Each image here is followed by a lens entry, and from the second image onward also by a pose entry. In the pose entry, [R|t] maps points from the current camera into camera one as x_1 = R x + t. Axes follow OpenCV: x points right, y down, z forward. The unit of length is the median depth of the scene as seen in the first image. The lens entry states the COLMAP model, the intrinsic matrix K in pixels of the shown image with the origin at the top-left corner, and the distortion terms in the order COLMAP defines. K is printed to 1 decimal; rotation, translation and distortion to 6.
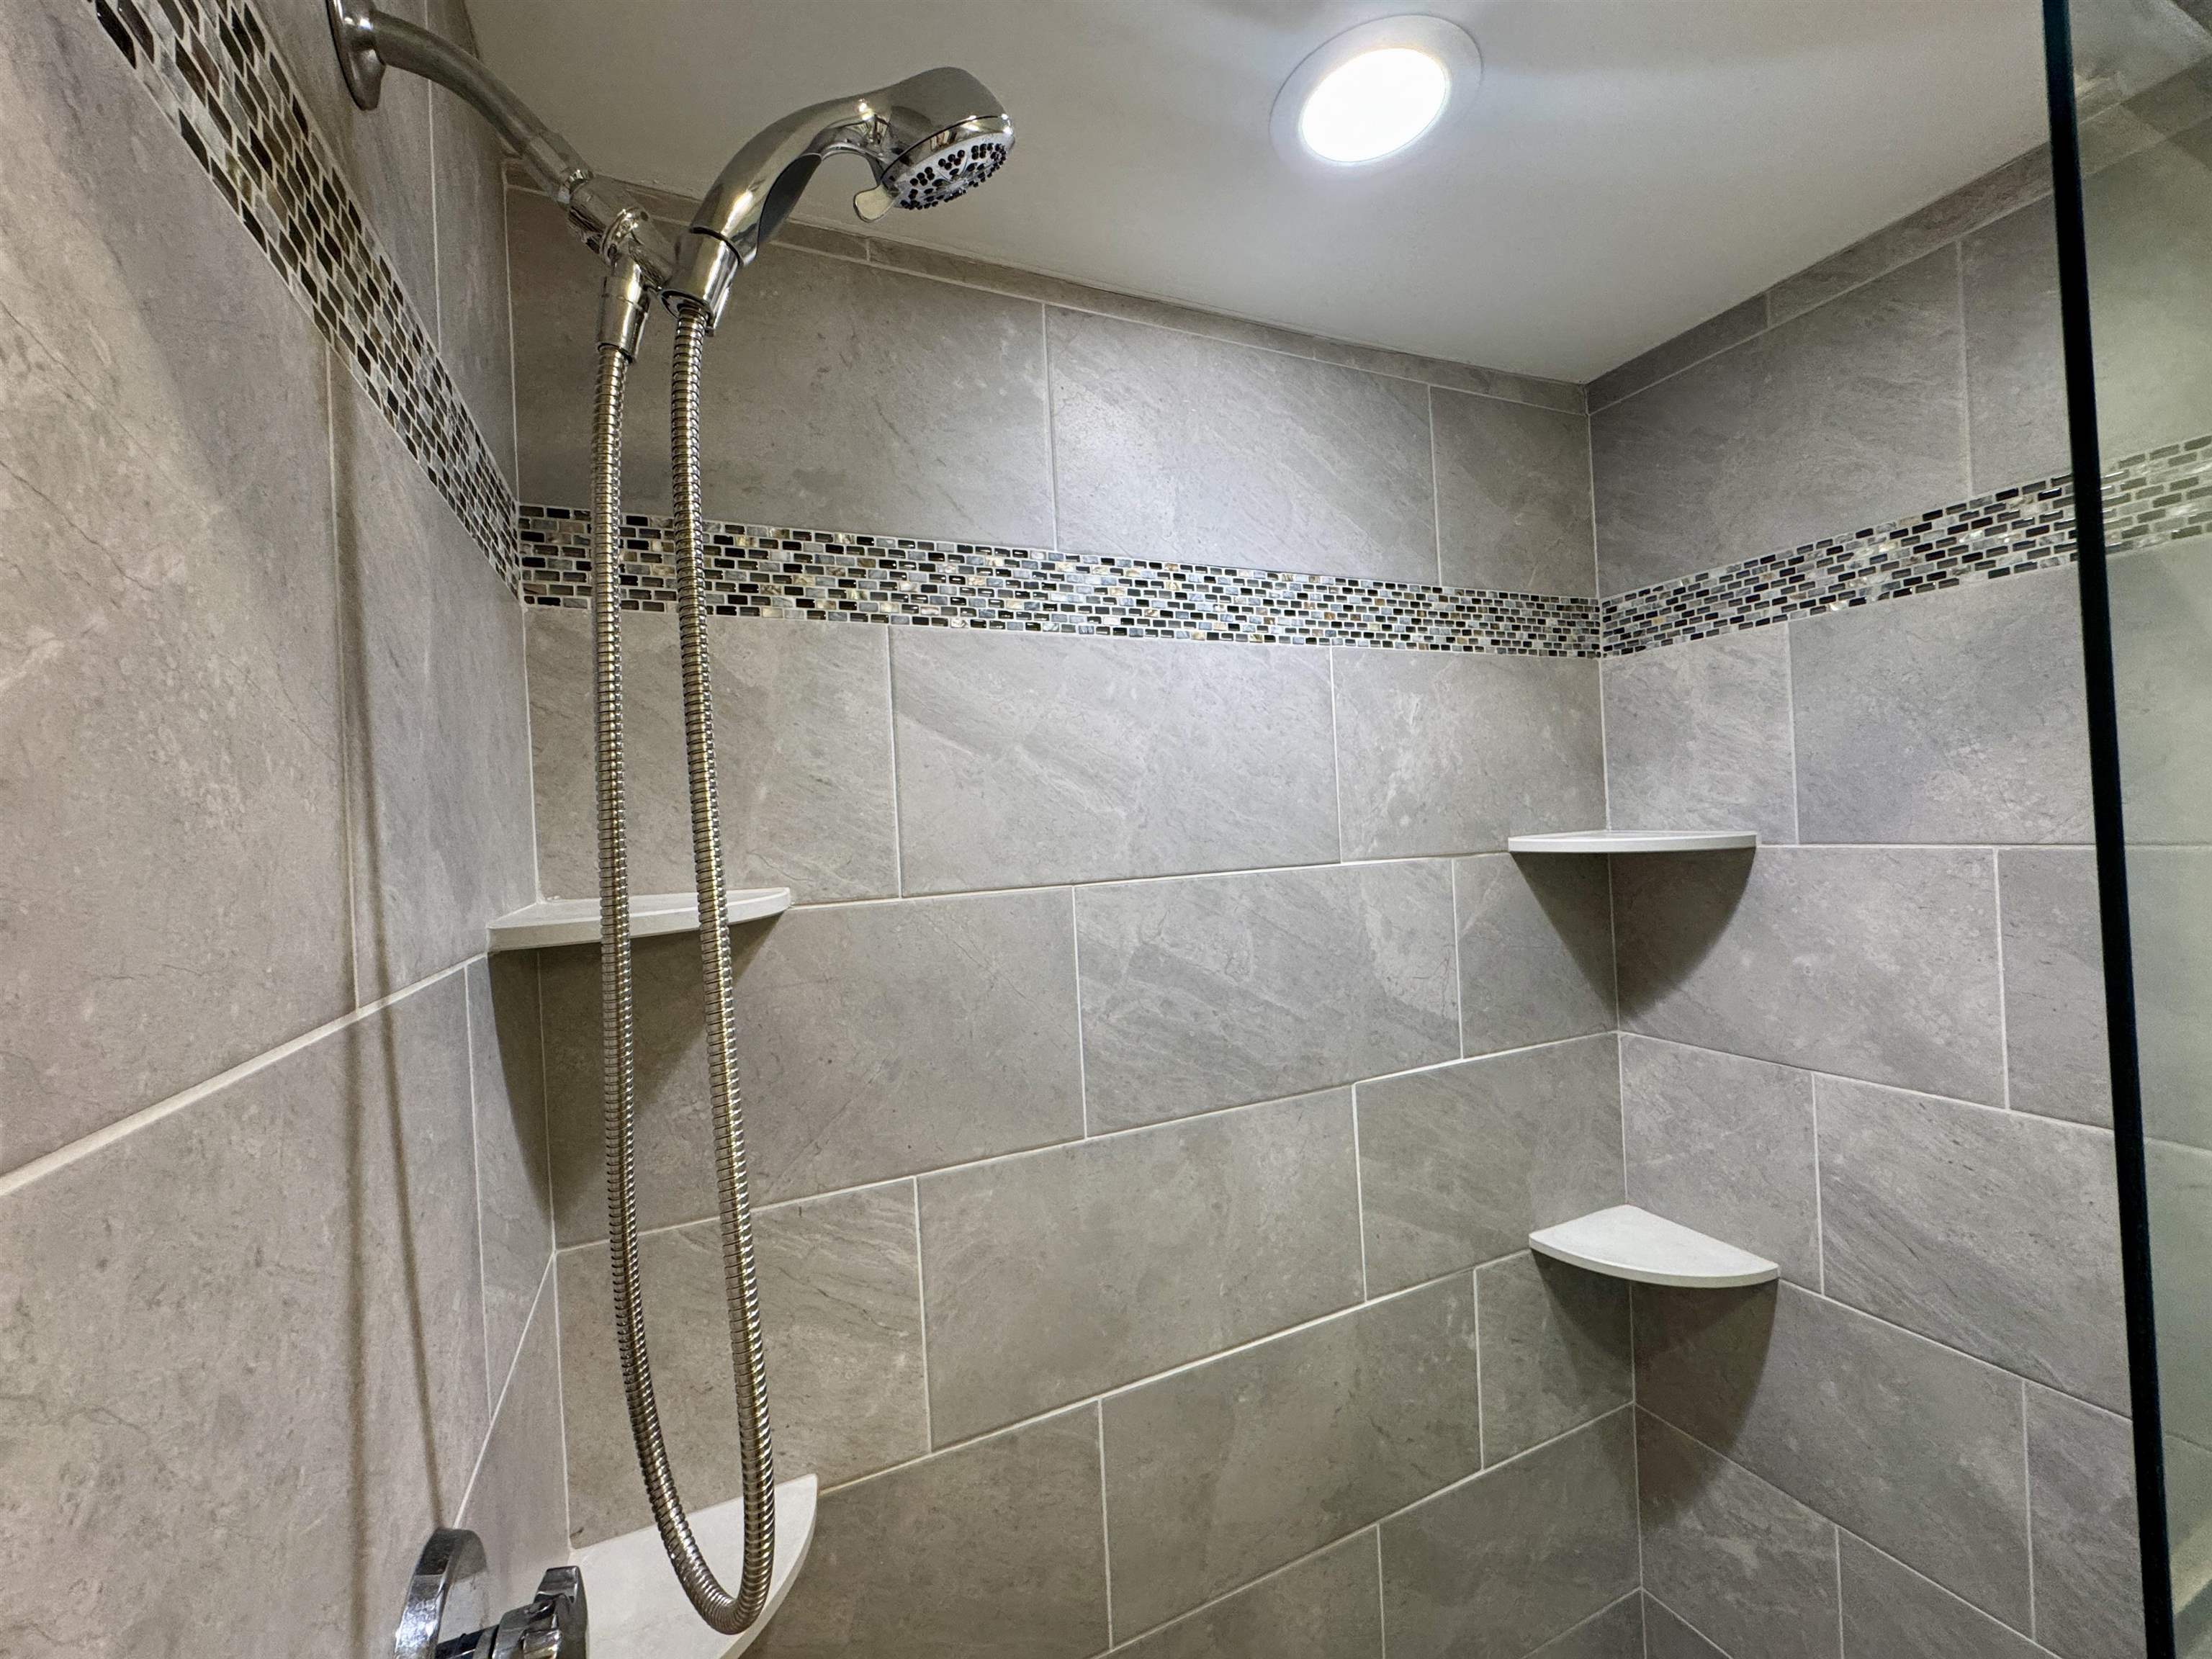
lens RADIAL K [[881.0, 0, 1109.2], [0, 881.0, 824.7], [0, 0, 1]] dist [-0.003783, 0.000361]
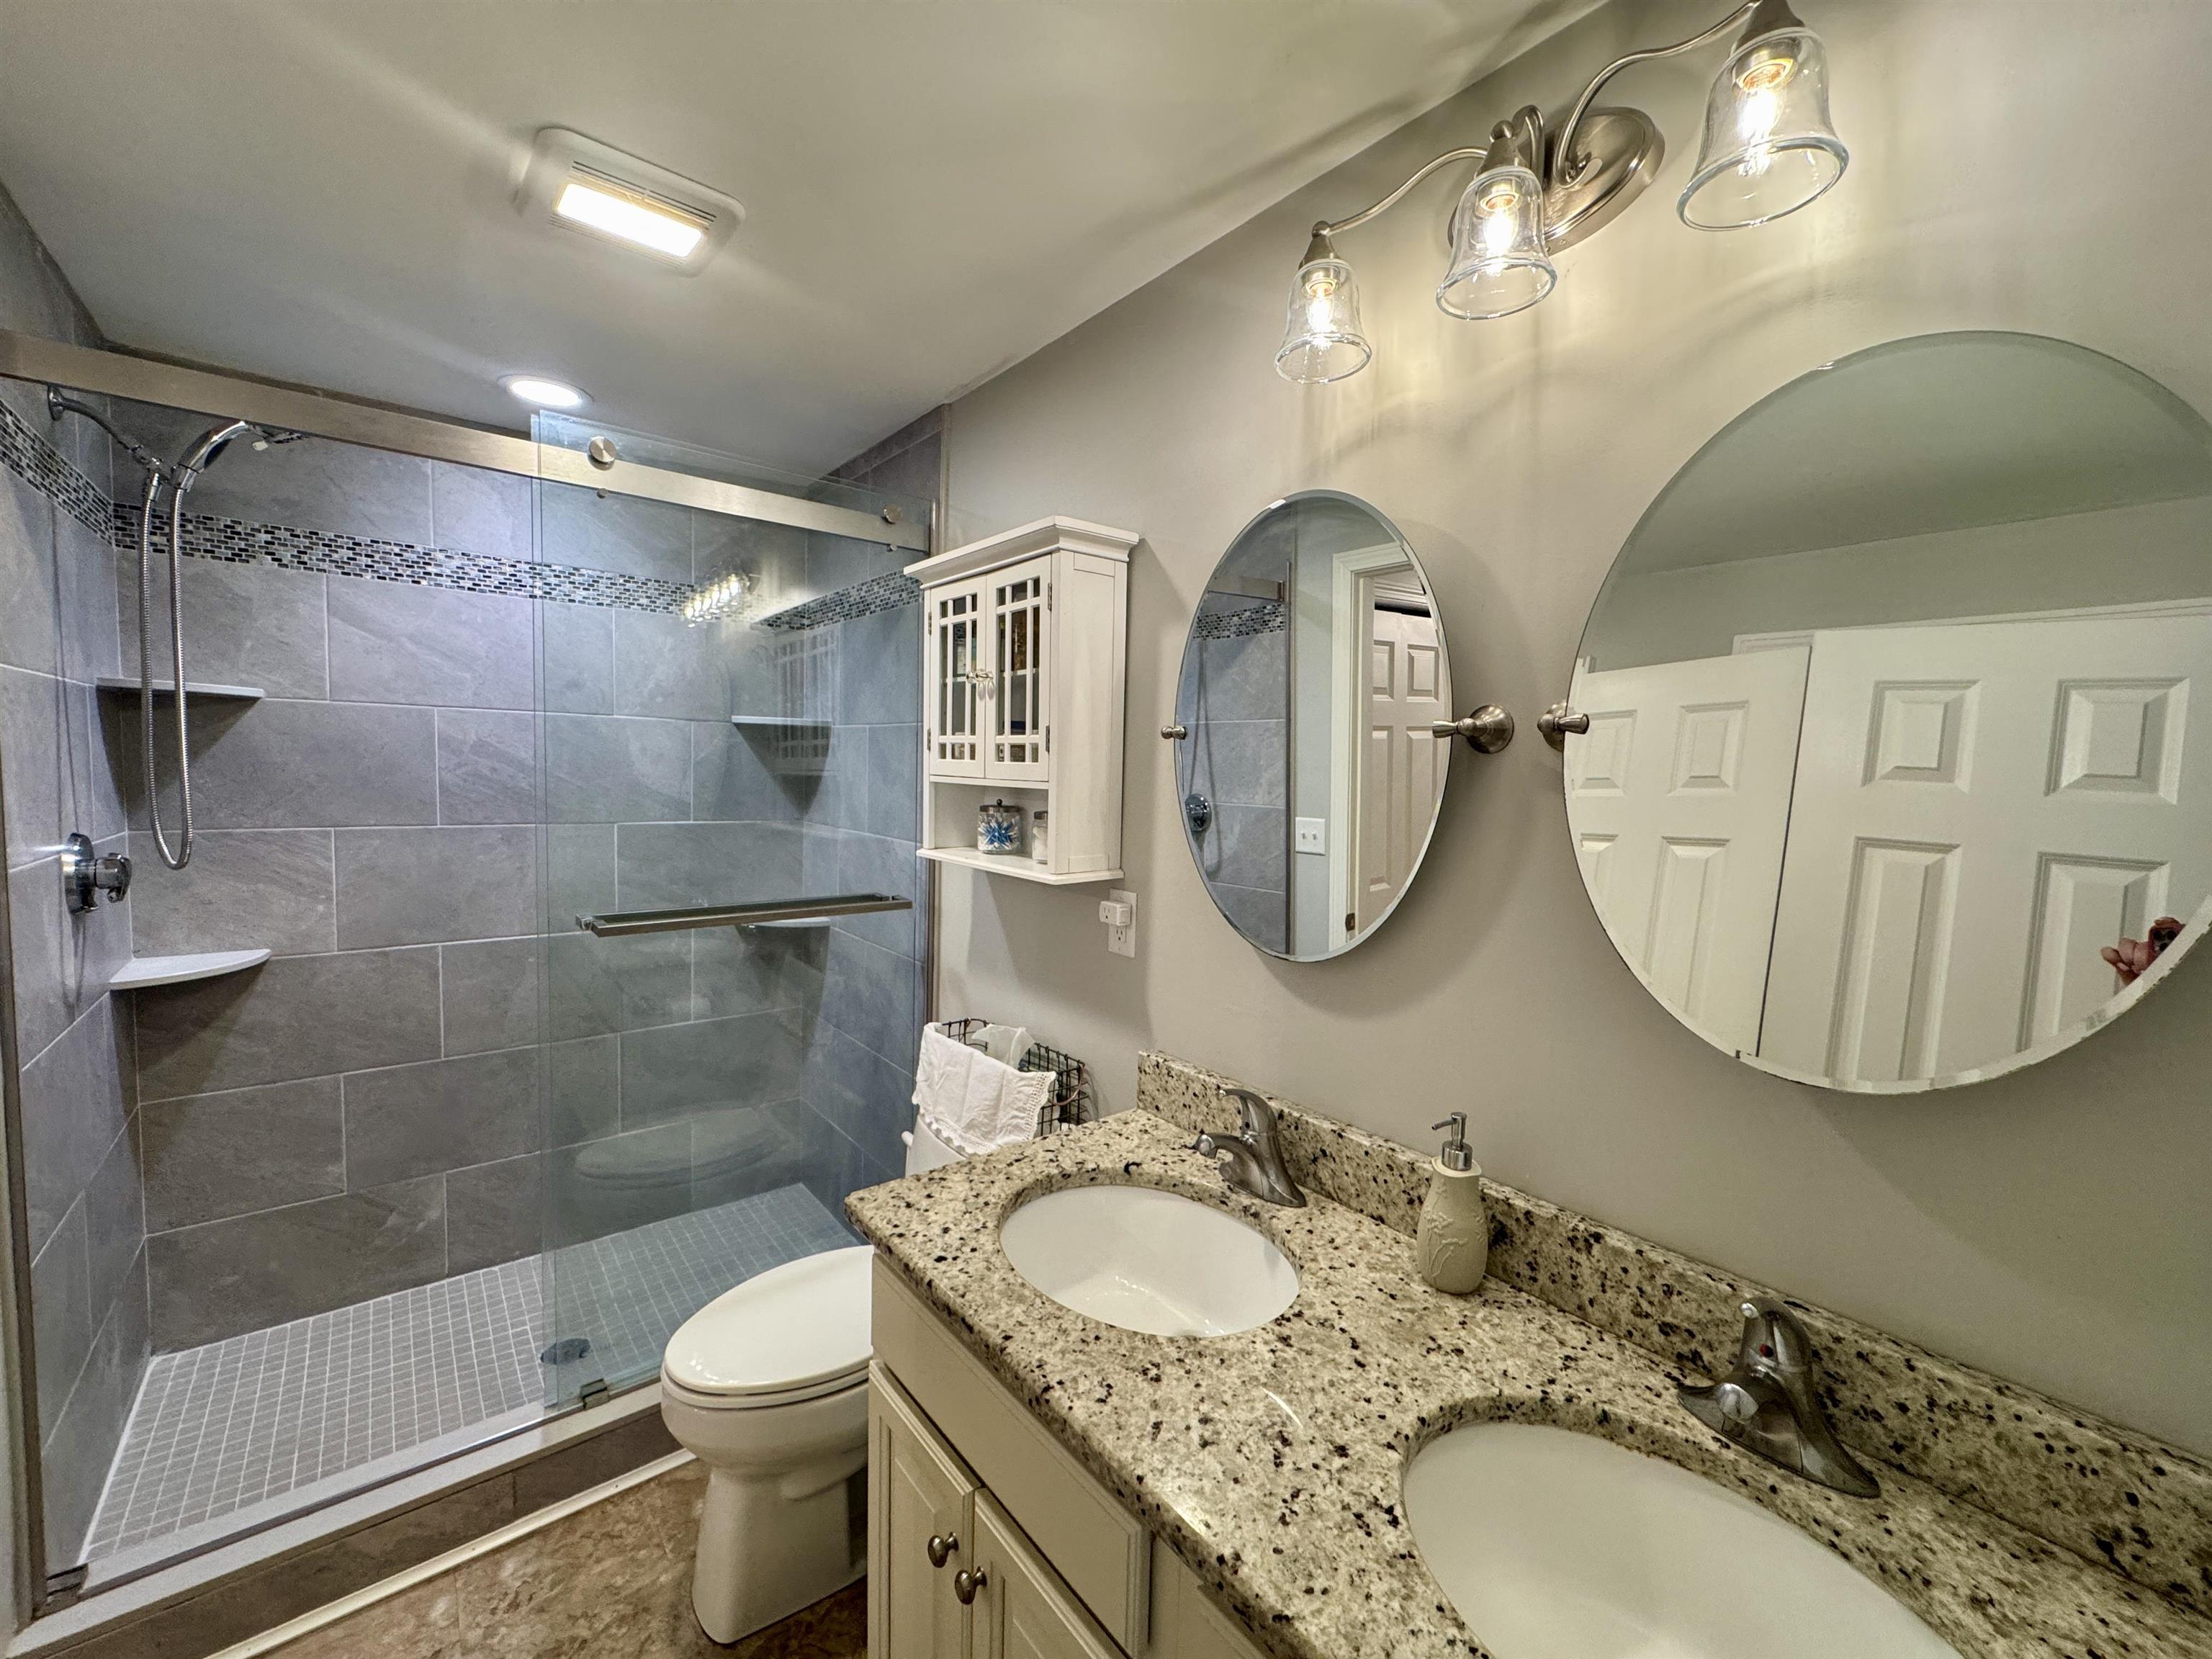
lens RADIAL K [[881.0, 0, 1109.2], [0, 881.0, 824.7], [0, 0, 1]] dist [-0.003783, 0.000361]
pose [[0.963975, 0.060035, 0.259128, 1.063737], [-0.076264, 0.995676, 0.053032, 0.123216], [-0.254824, -0.070883, 0.964386, -1.588080]]
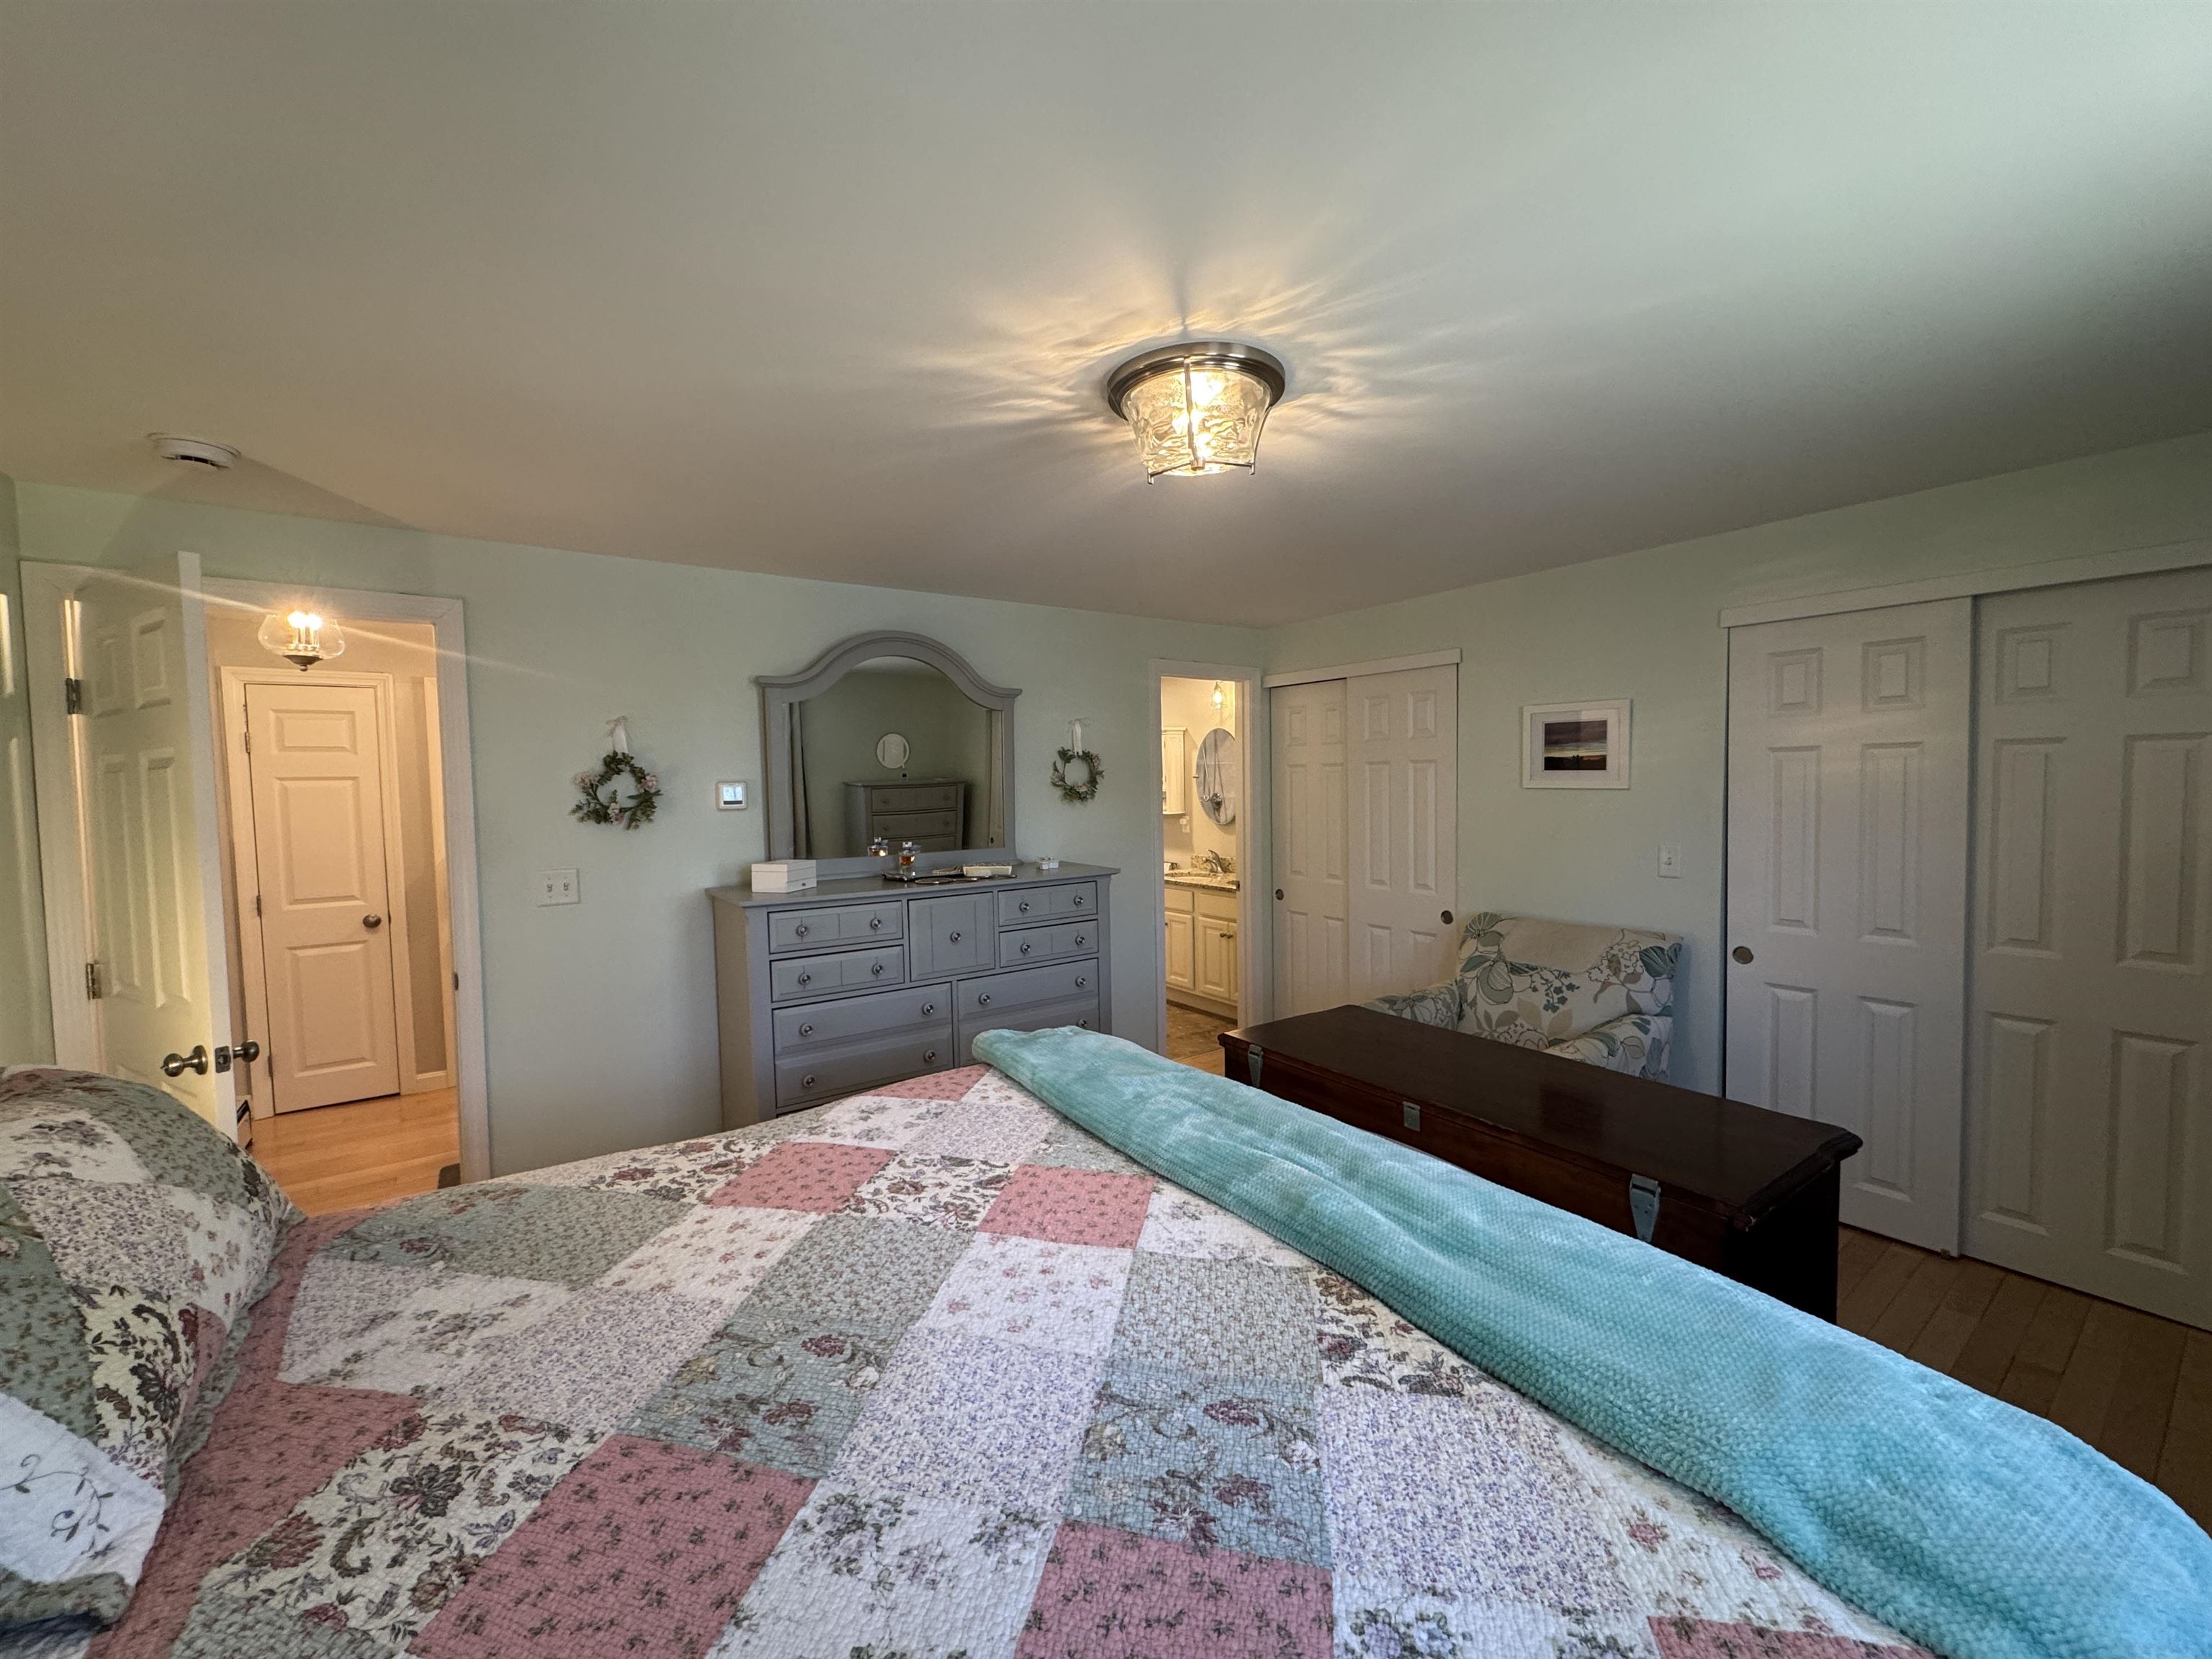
lens RADIAL K [[886.4, 0, 1109.1], [0, 886.4, 829.9], [0, 0, 1]] dist [-0.000240, -0.000009]
pose [[0.981614, 0.017550, 0.190069, -0.292225], [-0.027282, 0.998440, 0.048709, 0.128304], [-0.188918, -0.052999, 0.980562, -6.393733]]
